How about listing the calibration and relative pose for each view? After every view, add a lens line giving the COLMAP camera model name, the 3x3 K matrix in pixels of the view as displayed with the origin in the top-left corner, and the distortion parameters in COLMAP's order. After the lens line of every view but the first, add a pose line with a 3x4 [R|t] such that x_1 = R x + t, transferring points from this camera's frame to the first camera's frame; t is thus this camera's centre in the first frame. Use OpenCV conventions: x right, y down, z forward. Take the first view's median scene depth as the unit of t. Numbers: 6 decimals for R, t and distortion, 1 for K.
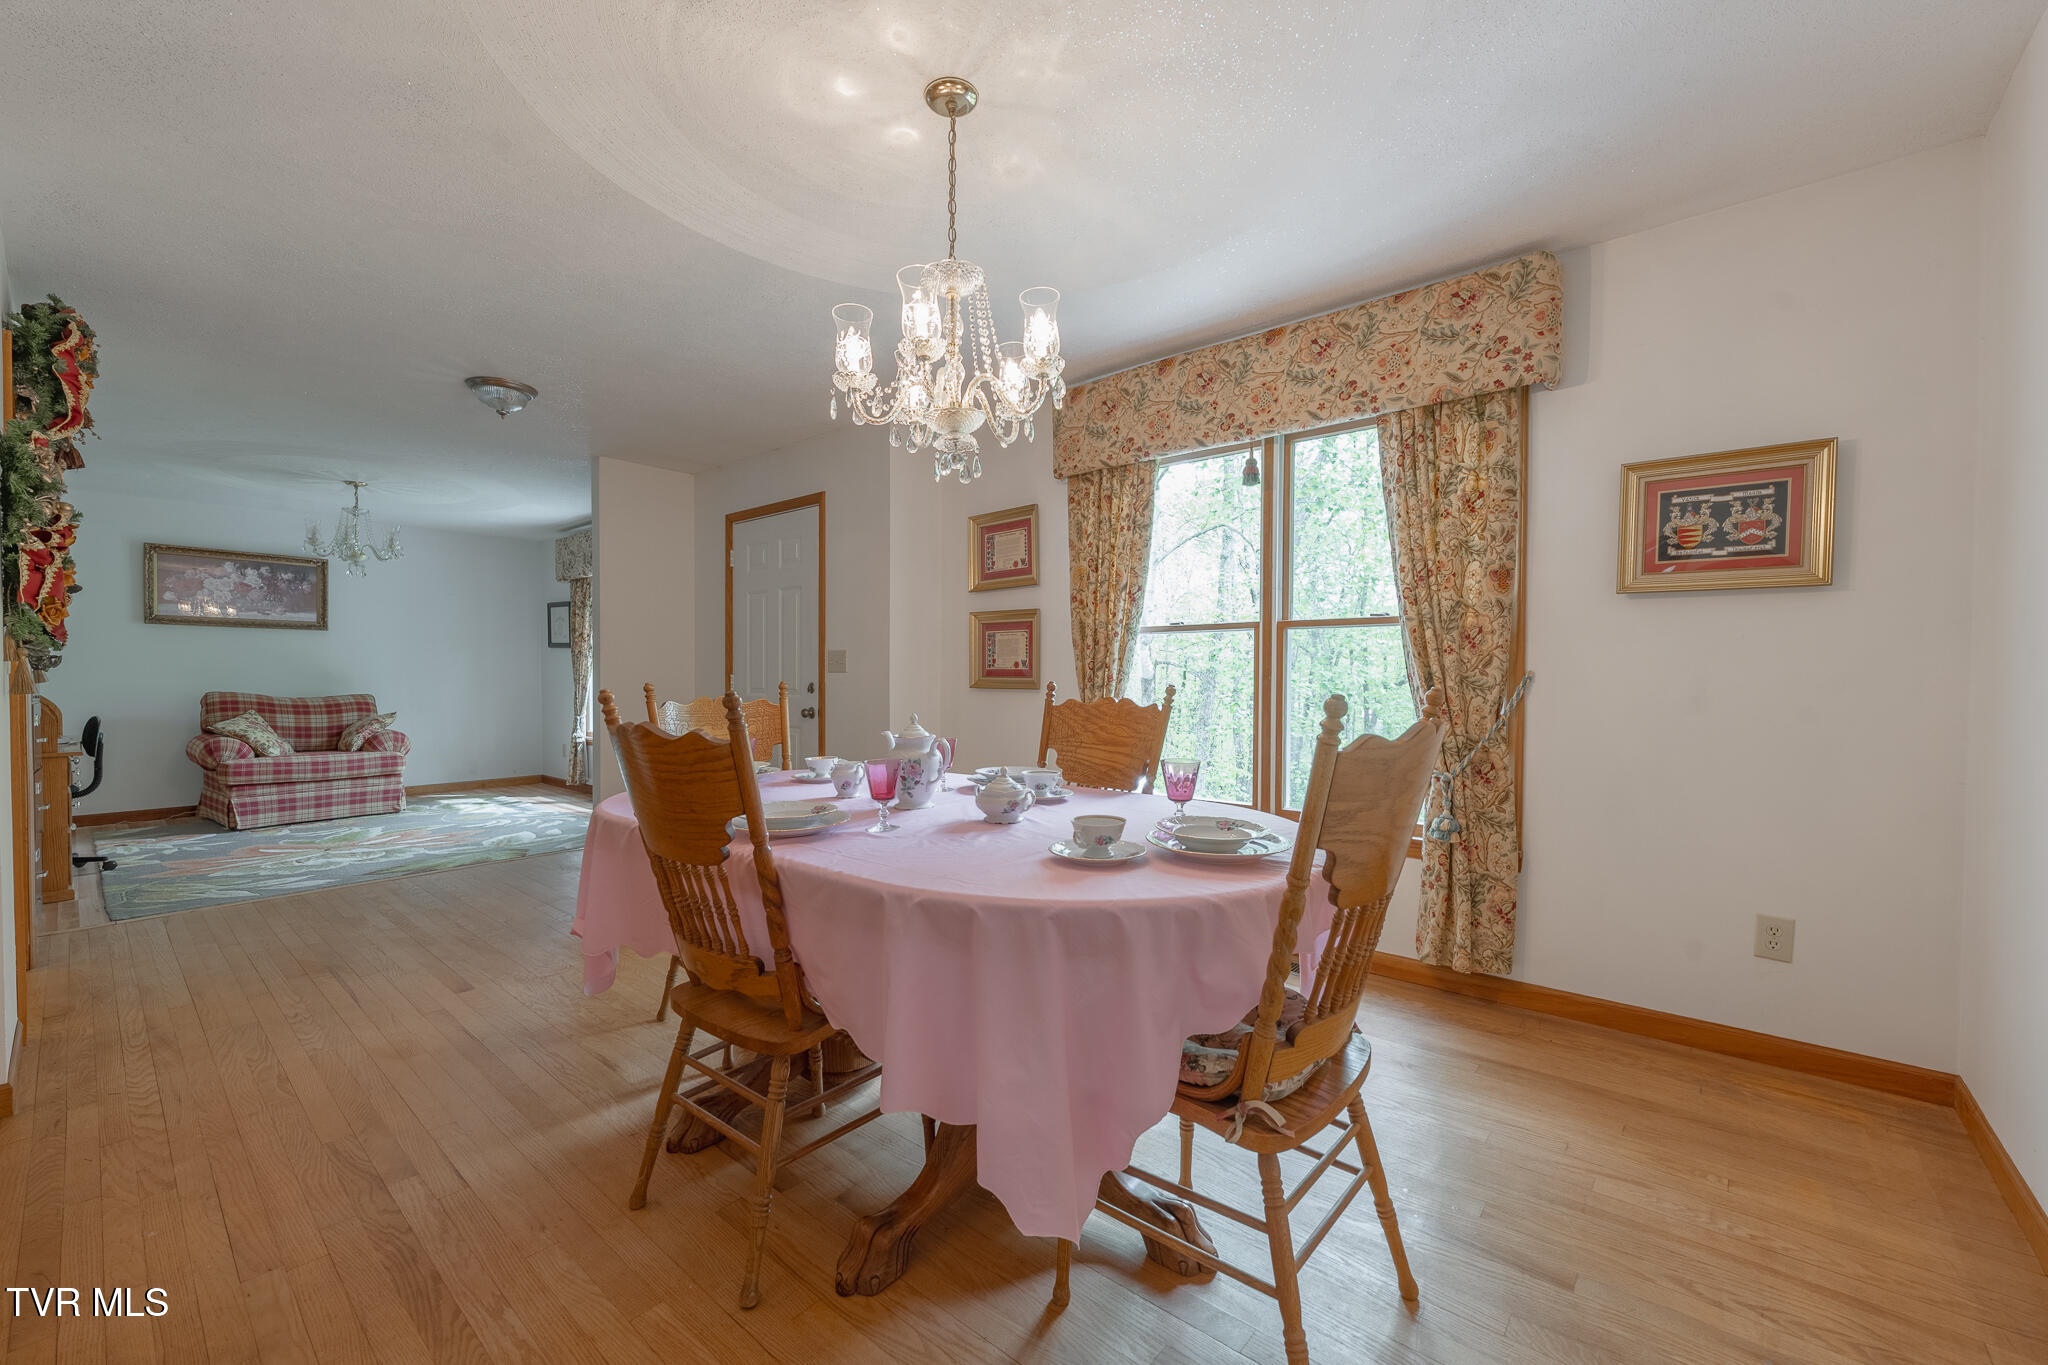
lens RADIAL K [[813.8, 0, 1028.9], [0, 813.8, 693.9], [0, 0, 1]] dist [-0.001148, 0.000539]
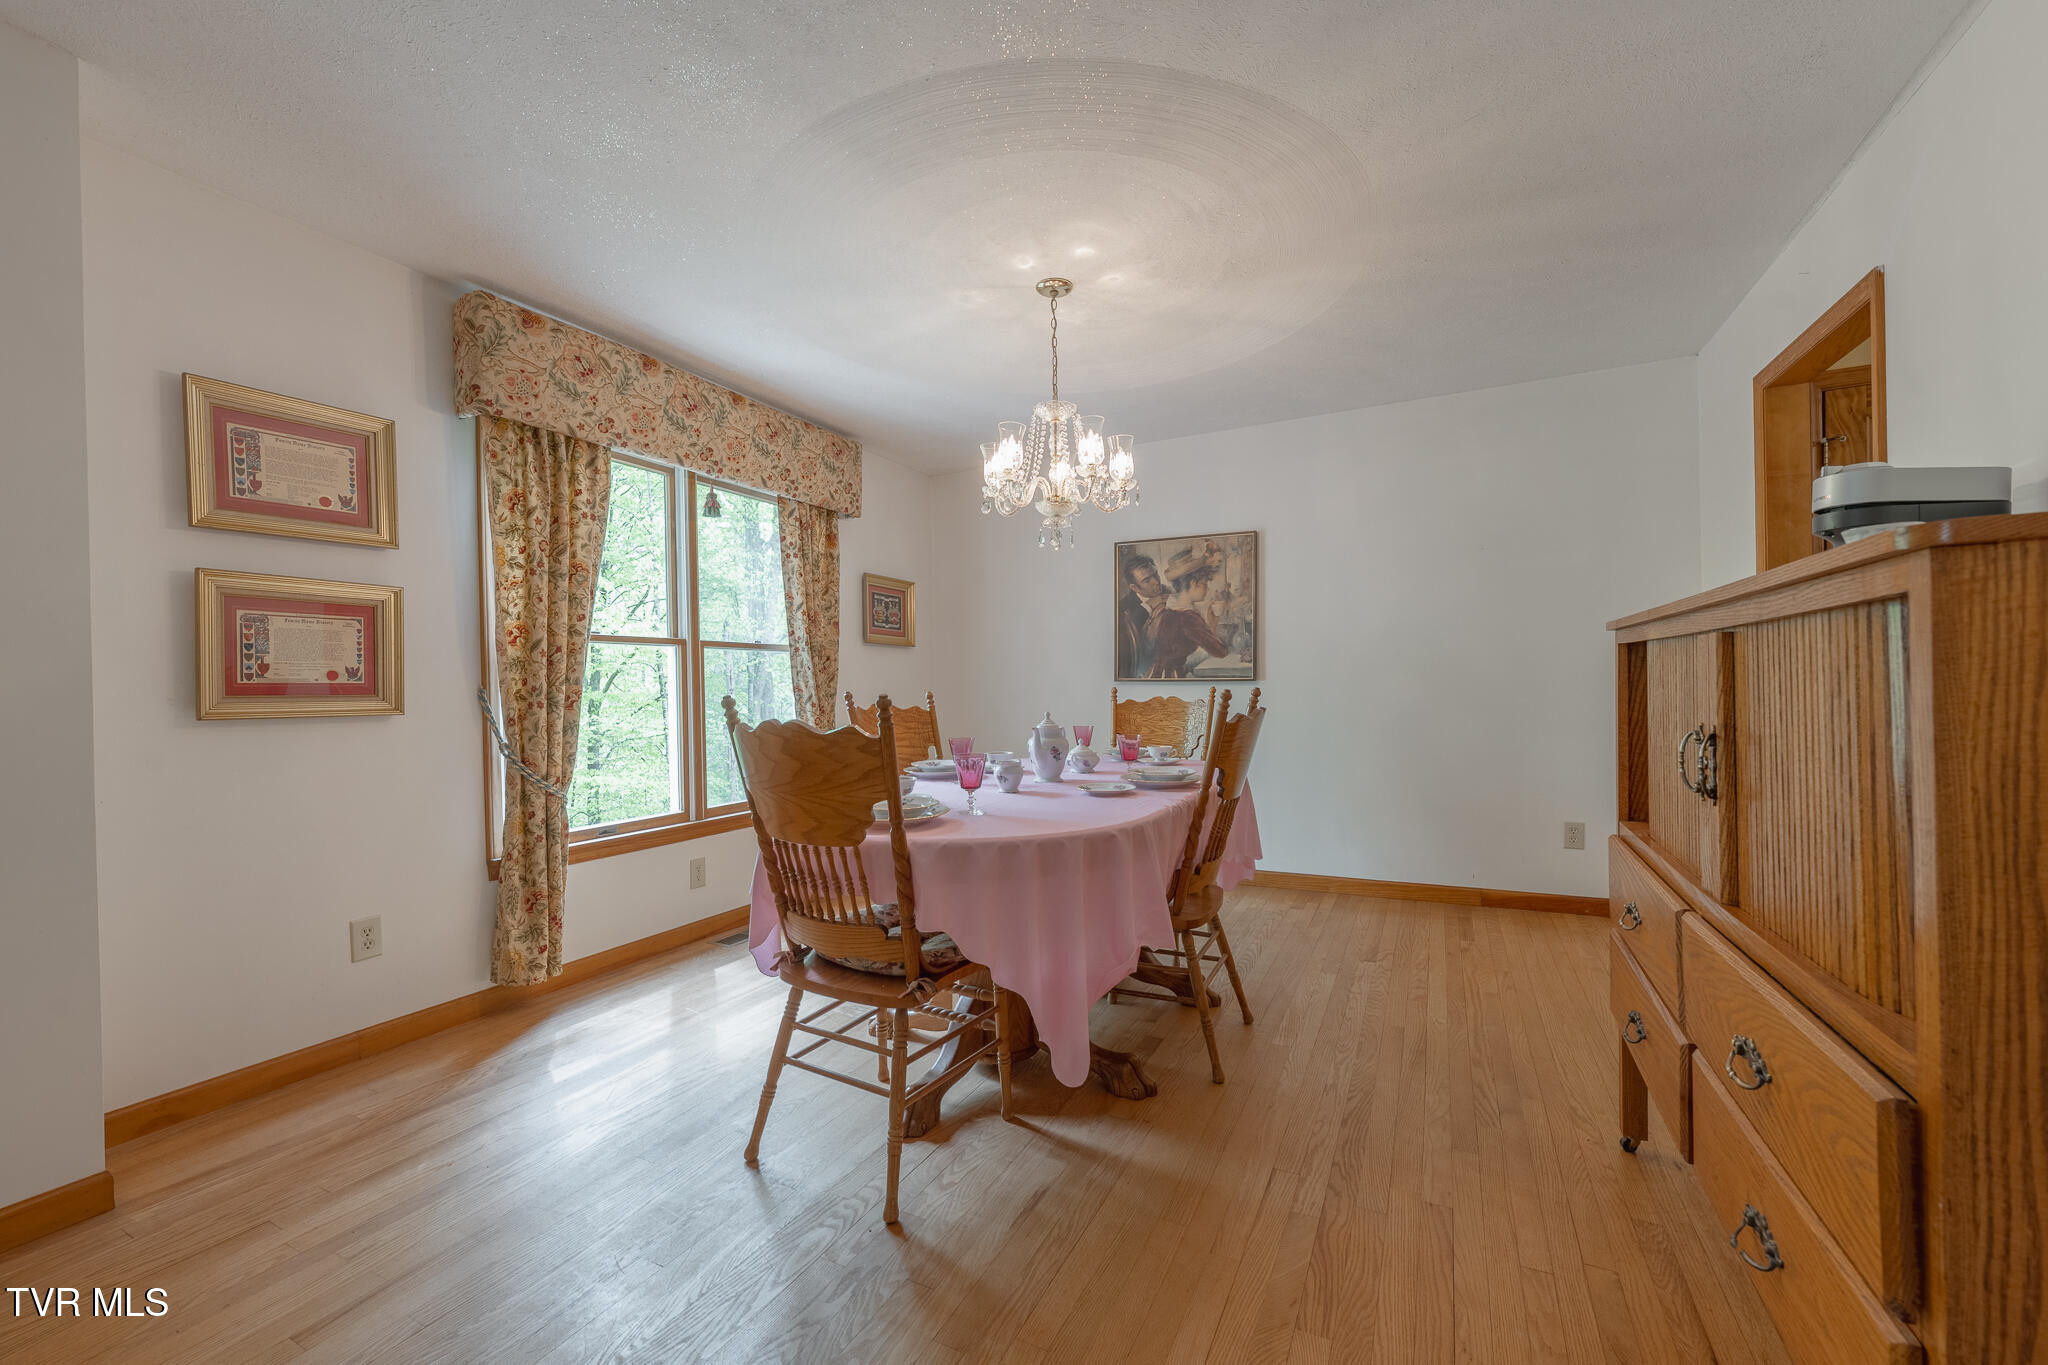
lens RADIAL K [[813.8, 0, 1027.7], [0, 813.8, 684.4], [0, 0, 1]] dist [-0.001148, 0.000539]
pose [[-0.220613, 0.003923, 0.975354, -0.481779], [0.033592, 0.999429, 0.003579, -0.010045], [-0.974783, 0.033553, -0.220619, 0.446818]]
